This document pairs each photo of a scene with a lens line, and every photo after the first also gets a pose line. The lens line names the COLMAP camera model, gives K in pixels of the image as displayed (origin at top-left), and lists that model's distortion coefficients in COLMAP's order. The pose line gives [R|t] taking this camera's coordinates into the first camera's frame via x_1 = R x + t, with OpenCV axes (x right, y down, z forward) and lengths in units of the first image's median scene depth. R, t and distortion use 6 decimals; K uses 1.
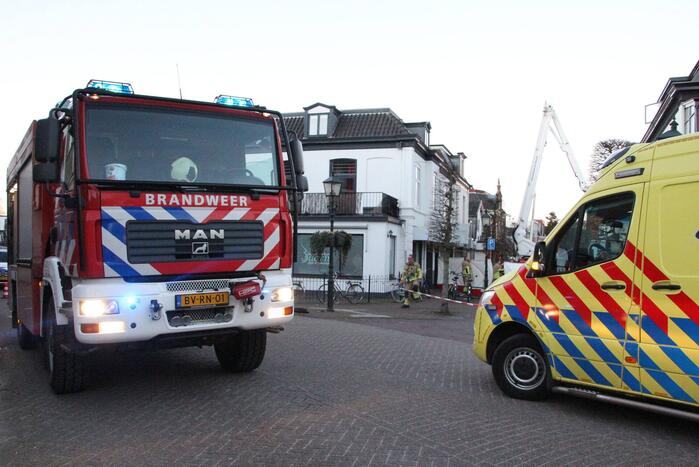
lens RADIAL K [[579.1, 0, 349.5], [0, 579.1, 233.5], [0, 0, 1]] dist [-0.137707, 0.082786]
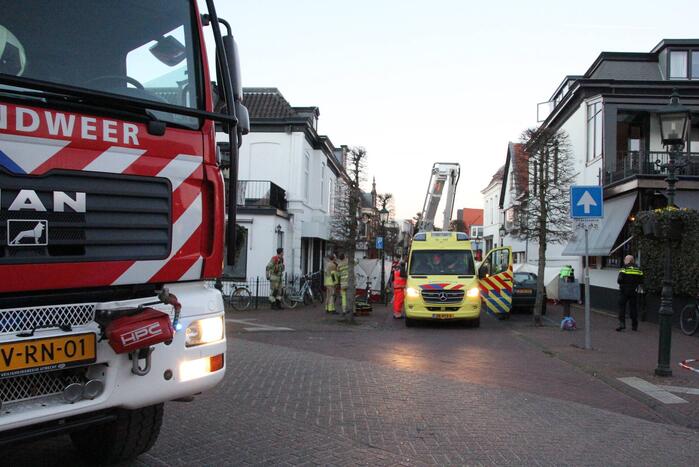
lens RADIAL K [[579.1, 0, 349.5], [0, 579.1, 233.5], [0, 0, 1]] dist [-0.137707, 0.082786]
pose [[0.972106, 0.014394, 0.234099, -0.119462], [-0.014939, 0.999888, 0.000556, 0.021151], [-0.234065, -0.004038, 0.972213, 0.518206]]
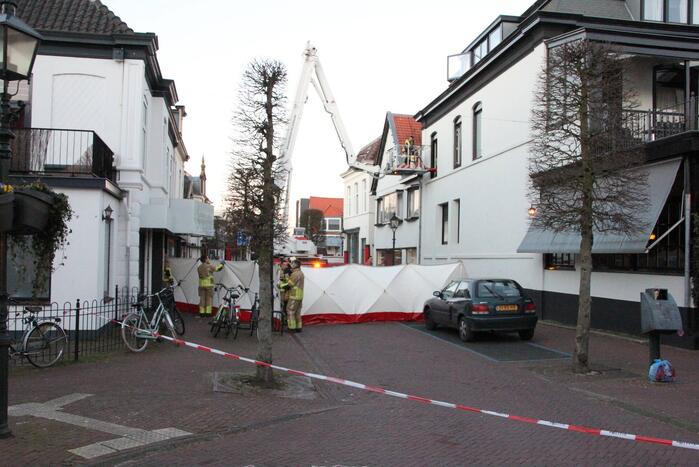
lens RADIAL K [[632.5, 0, 335.2], [0, 632.5, 236.6], [0, 0, 1]] dist [-0.174508, 0.261202]
pose [[0.868417, 0.005665, 0.495802, -0.109513], [-0.011730, 0.999890, 0.009121, 0.054304], [-0.495696, -0.013736, 0.868388, 1.706384]]
